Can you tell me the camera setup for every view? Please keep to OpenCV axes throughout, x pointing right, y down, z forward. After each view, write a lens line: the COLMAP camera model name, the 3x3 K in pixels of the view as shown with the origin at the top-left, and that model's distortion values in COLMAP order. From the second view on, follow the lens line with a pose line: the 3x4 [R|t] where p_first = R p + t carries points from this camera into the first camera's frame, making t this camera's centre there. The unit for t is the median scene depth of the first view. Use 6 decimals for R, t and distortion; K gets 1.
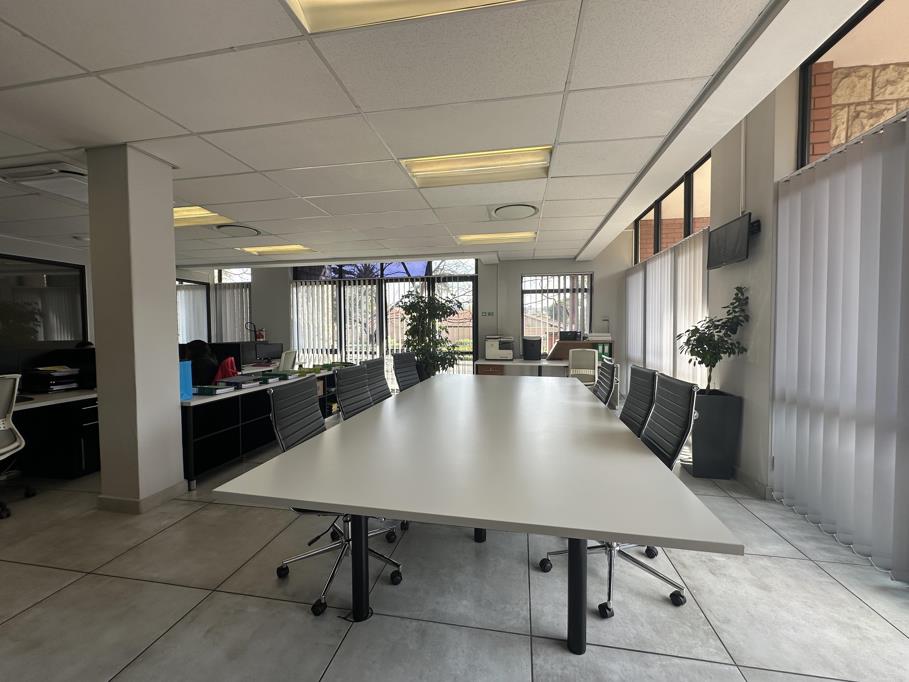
lens RADIAL K [[362.3, 0, 457.3], [0, 362.3, 342.4], [0, 0, 1]] dist [-0.000230, 0.000107]
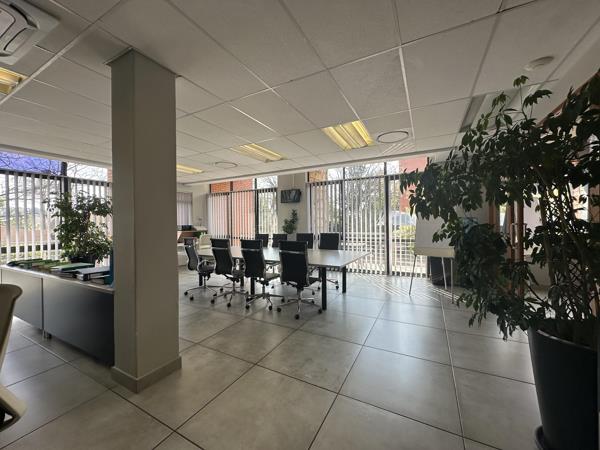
lens RADIAL K [[239.1, 0, 297.4], [0, 239.1, 223.6], [0, 0, 1]] dist [-0.000230, 0.000107]
pose [[0.315287, -0.005498, 0.948980, -1.303546], [0.044309, 0.998978, -0.008933, -0.006357], [-0.947961, 0.044865, 0.315209, 0.274246]]
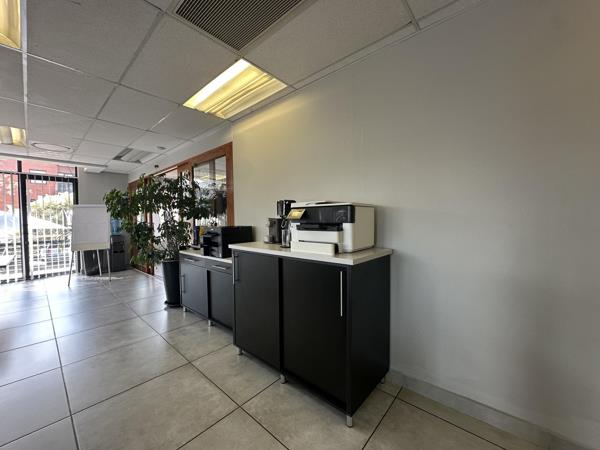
lens RADIAL K [[239.1, 0, 296.8], [0, 239.1, 226.0], [0, 0, 1]] dist [-0.000230, 0.000107]
pose [[-0.851169, 0.002603, 0.524885, -1.945469], [0.041685, 0.997165, 0.062652, -0.013865], [-0.523234, 0.075207, -0.848864, 0.665207]]
